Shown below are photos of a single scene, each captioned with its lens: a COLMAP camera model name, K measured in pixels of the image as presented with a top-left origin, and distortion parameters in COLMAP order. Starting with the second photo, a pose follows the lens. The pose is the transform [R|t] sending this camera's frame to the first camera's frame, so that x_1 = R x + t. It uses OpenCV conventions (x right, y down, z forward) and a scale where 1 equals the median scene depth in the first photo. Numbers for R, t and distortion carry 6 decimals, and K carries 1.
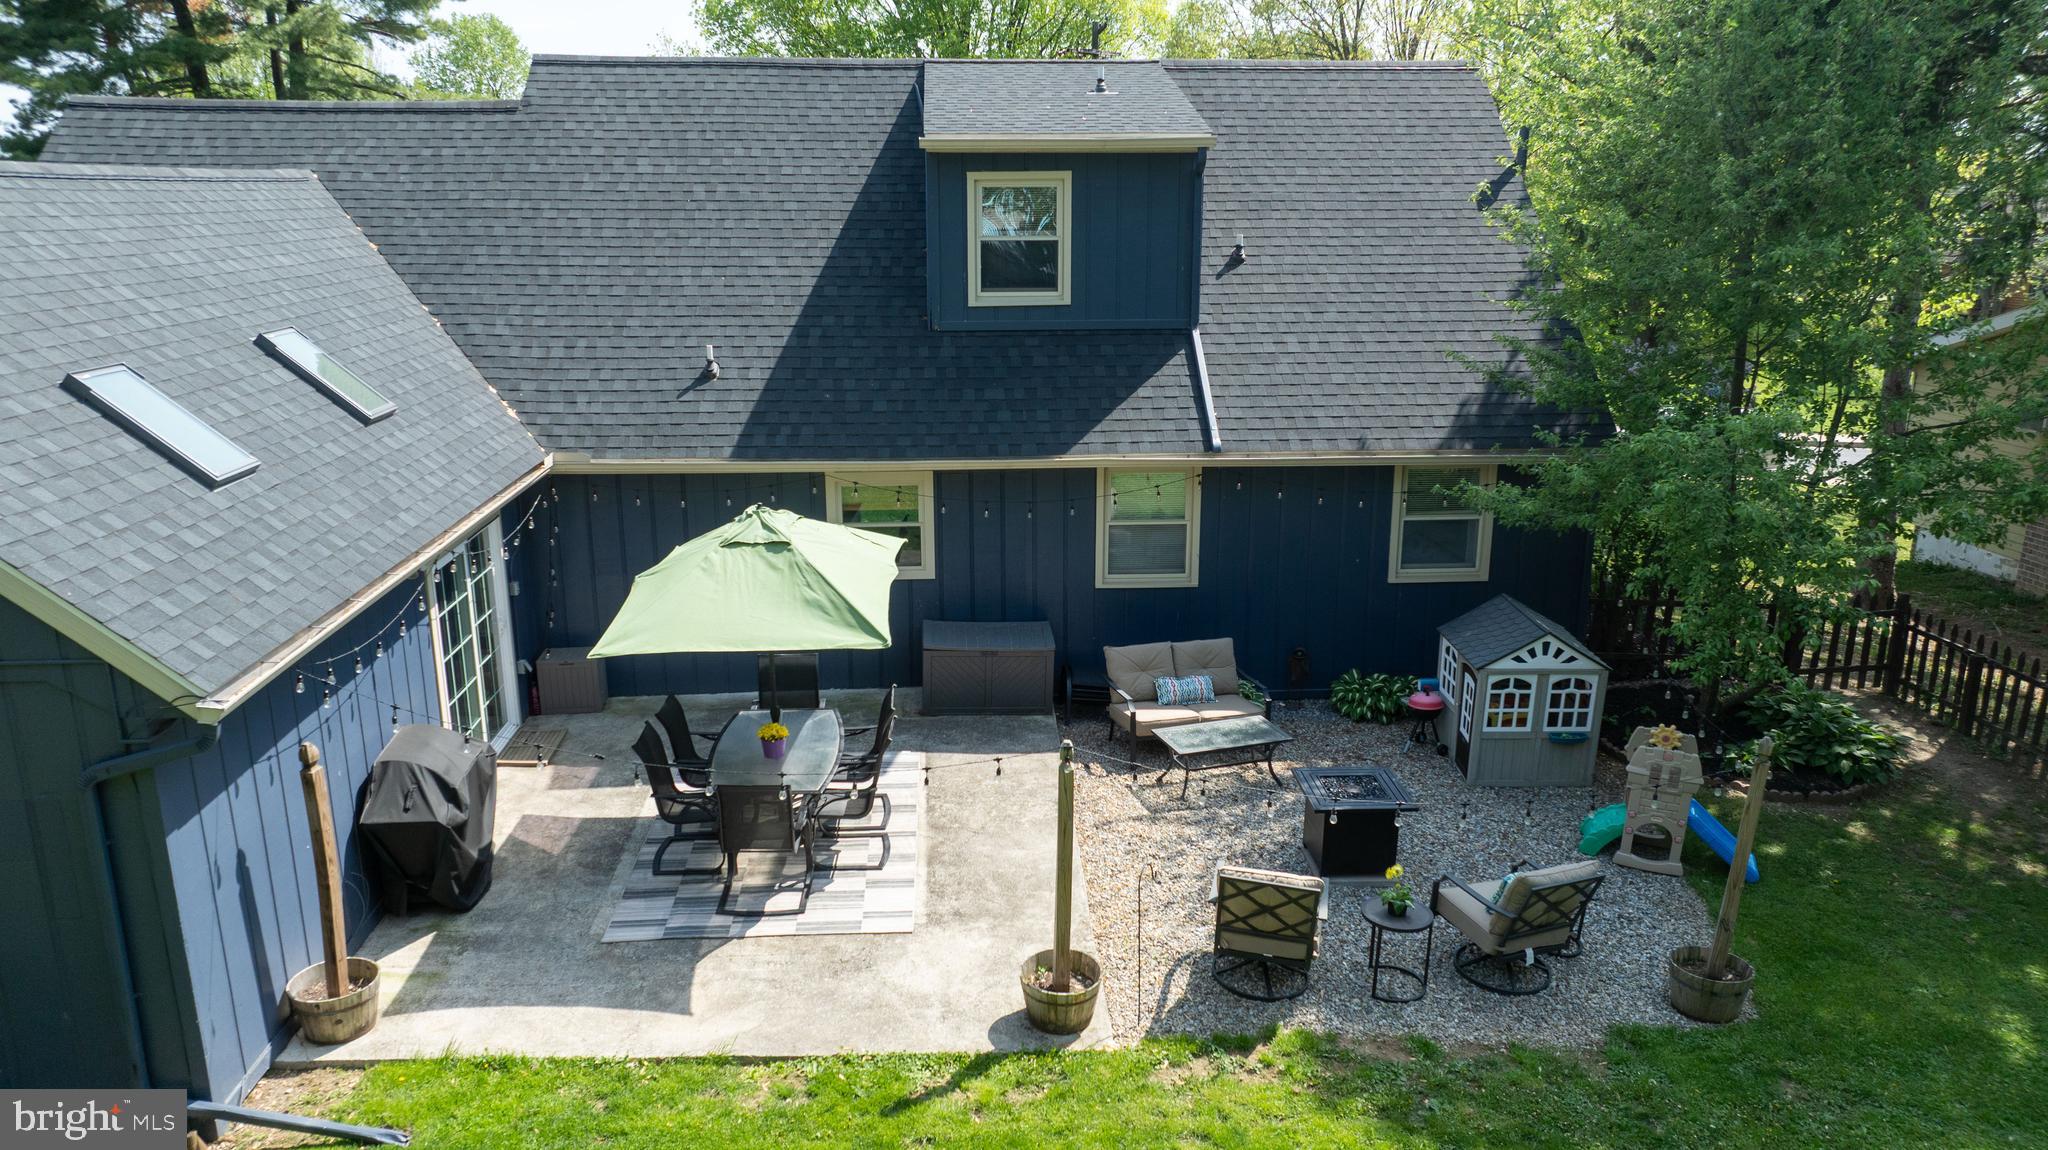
lens RADIAL K [[1424.4, 0, 1030.4], [0, 1424.4, 572.1], [0, 0, 1]] dist [0.002509, -0.058821]
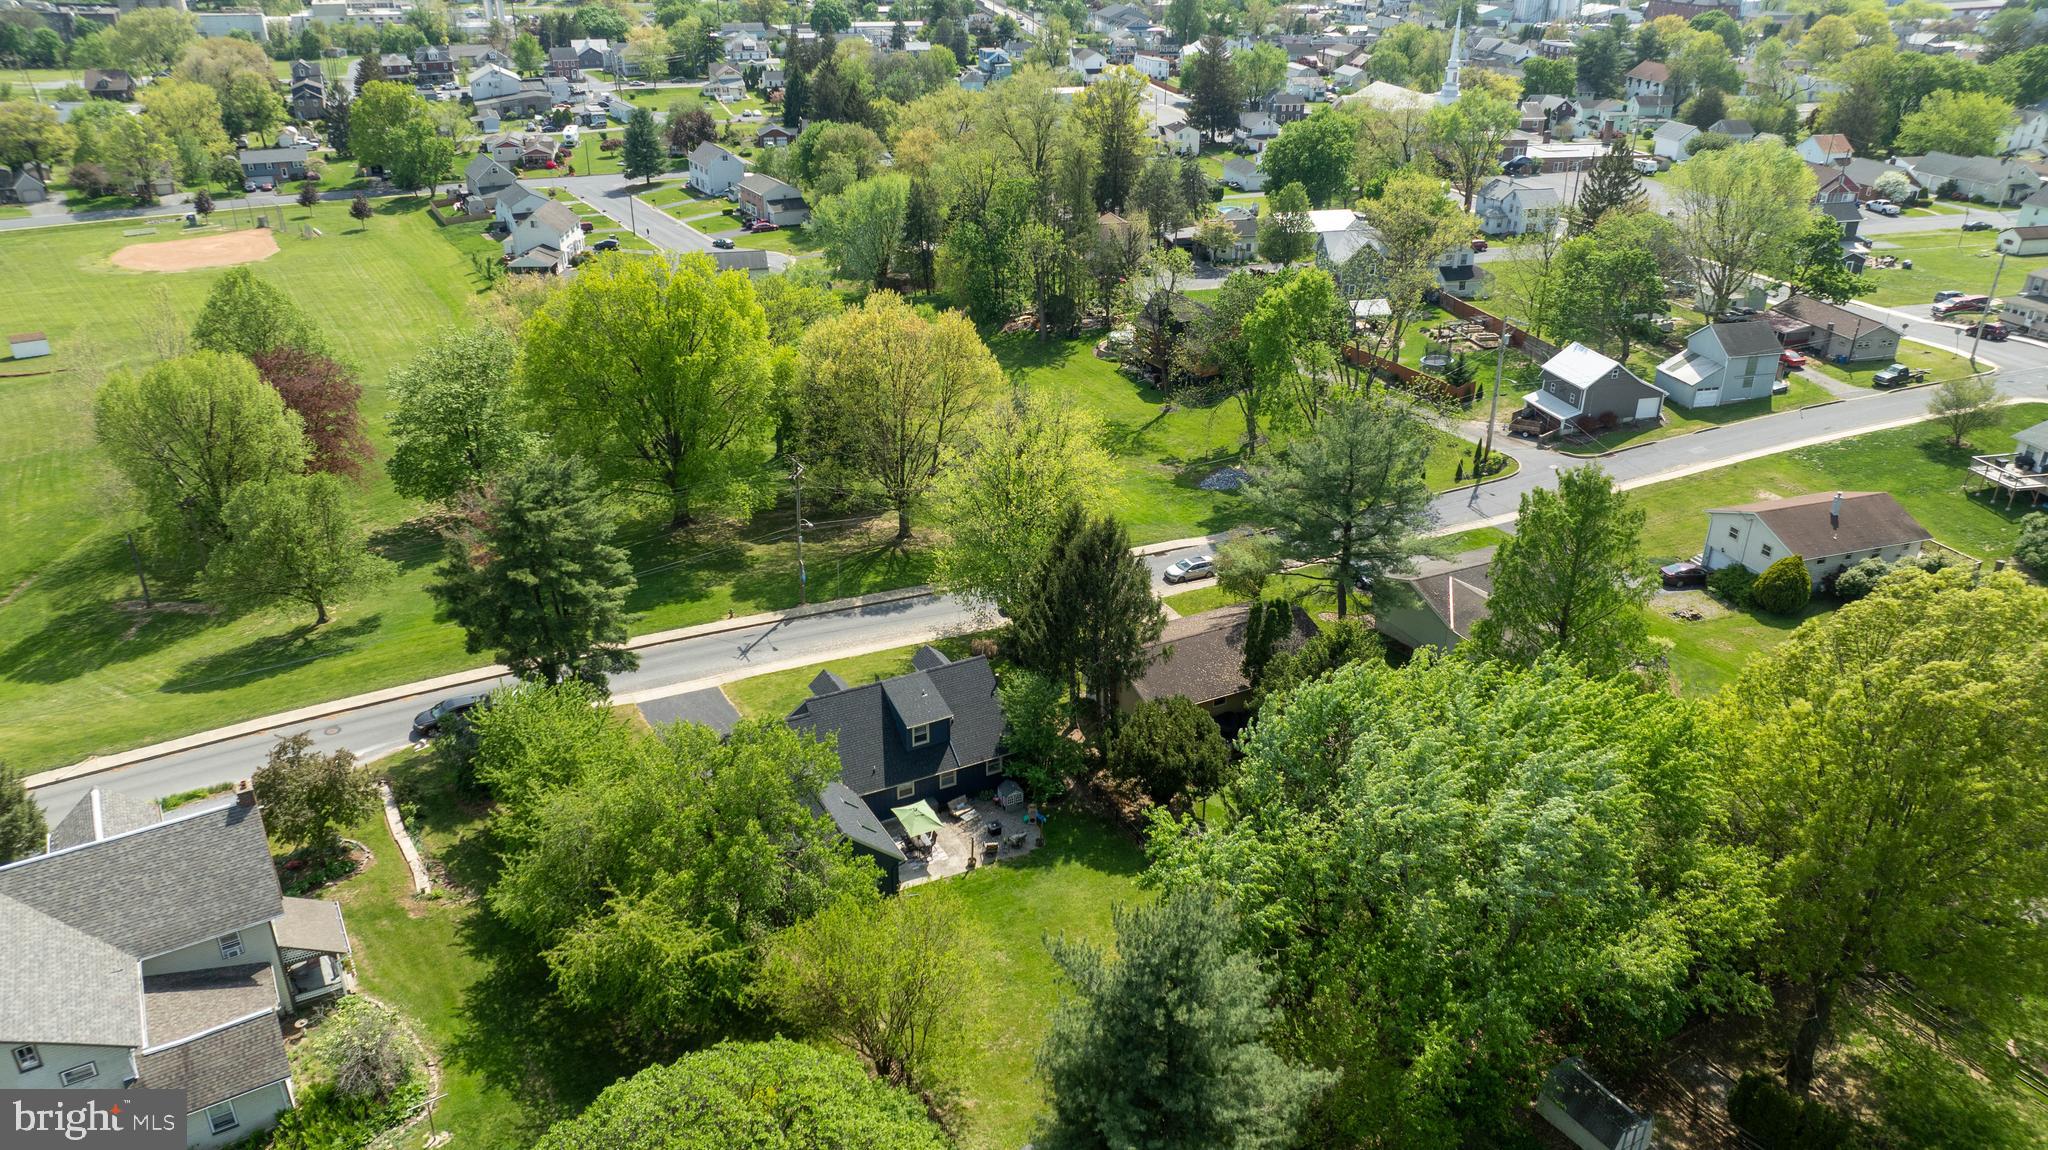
lens RADIAL K [[1424.4, 0, 1030.4], [0, 1424.4, 572.1], [0, 0, 1]] dist [0.002509, -0.058821]
pose [[0.913926, -0.170537, 0.368316, -1.871252], [0.121381, 0.980756, 0.152916, -1.998911], [-0.387307, -0.095047, 0.917039, -5.095429]]
